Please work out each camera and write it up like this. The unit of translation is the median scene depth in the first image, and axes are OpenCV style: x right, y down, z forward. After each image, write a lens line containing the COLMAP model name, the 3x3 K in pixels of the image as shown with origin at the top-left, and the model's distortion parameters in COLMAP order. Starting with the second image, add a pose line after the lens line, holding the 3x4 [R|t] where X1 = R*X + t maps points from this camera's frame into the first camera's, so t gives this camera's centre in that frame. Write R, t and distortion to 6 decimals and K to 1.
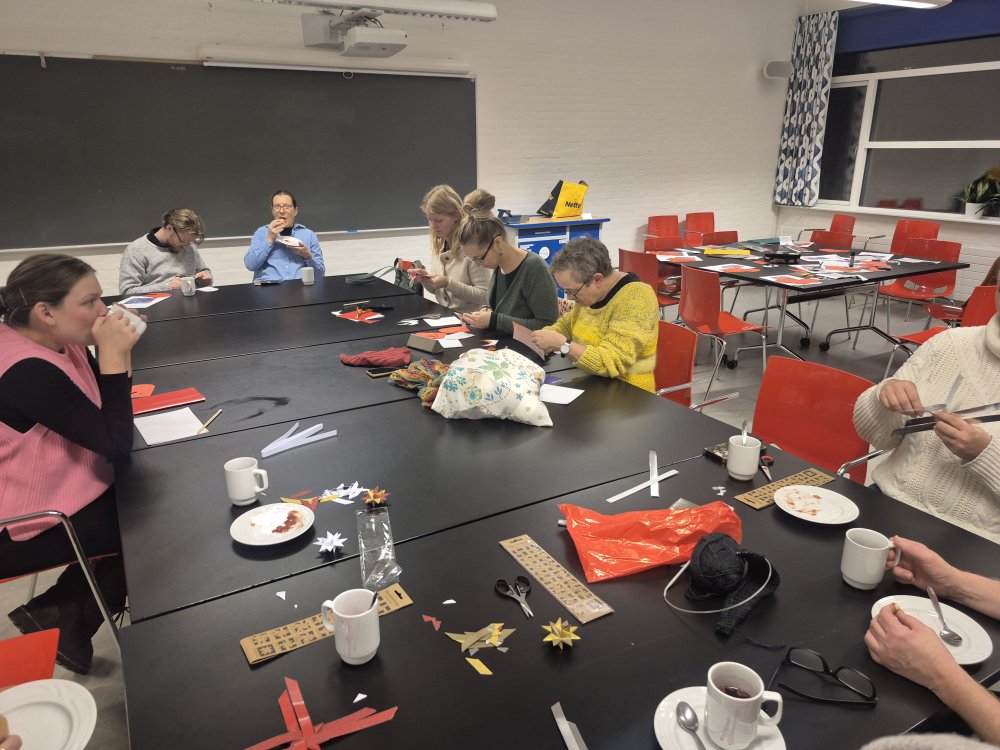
lens RADIAL K [[681.0, 0, 500.0], [0, 681.0, 375.0], [0, 0, 1]] dist [0.047677, -0.042993]
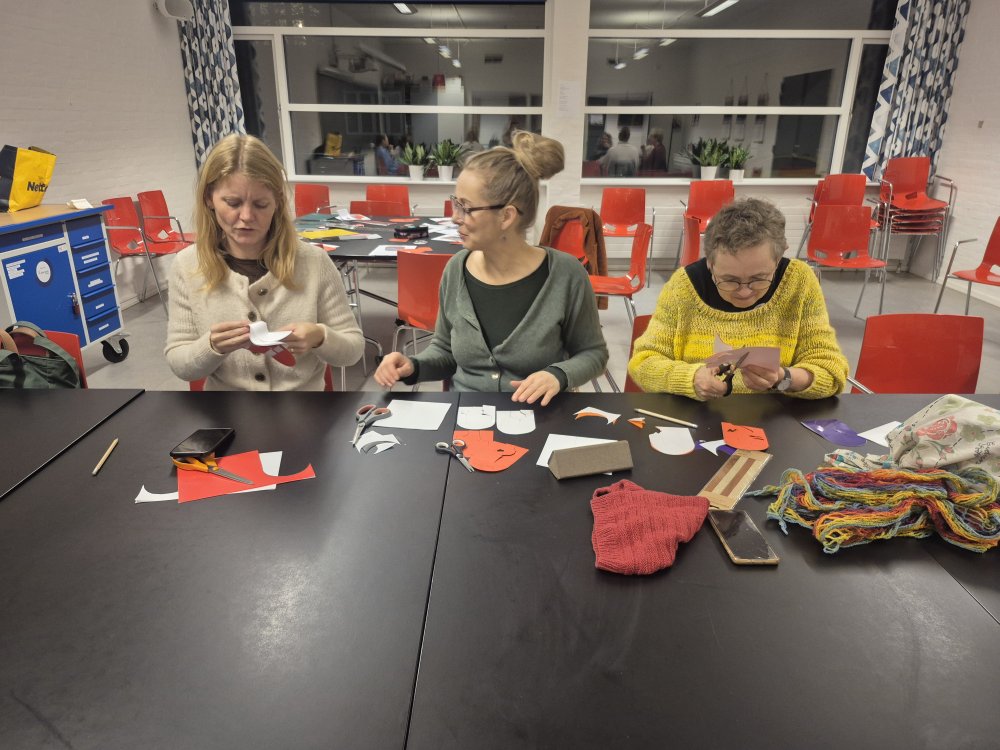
lens RADIAL K [[680.7, 0, 498.8], [0, 680.7, 402.5], [0, 0, 1]] dist [0.000312, -0.005574]
pose [[0.495443, -0.315557, 0.809296, -0.235433], [0.258772, 0.942997, 0.209271, -0.091060], [-0.829200, 0.105741, 0.548859, 0.358096]]
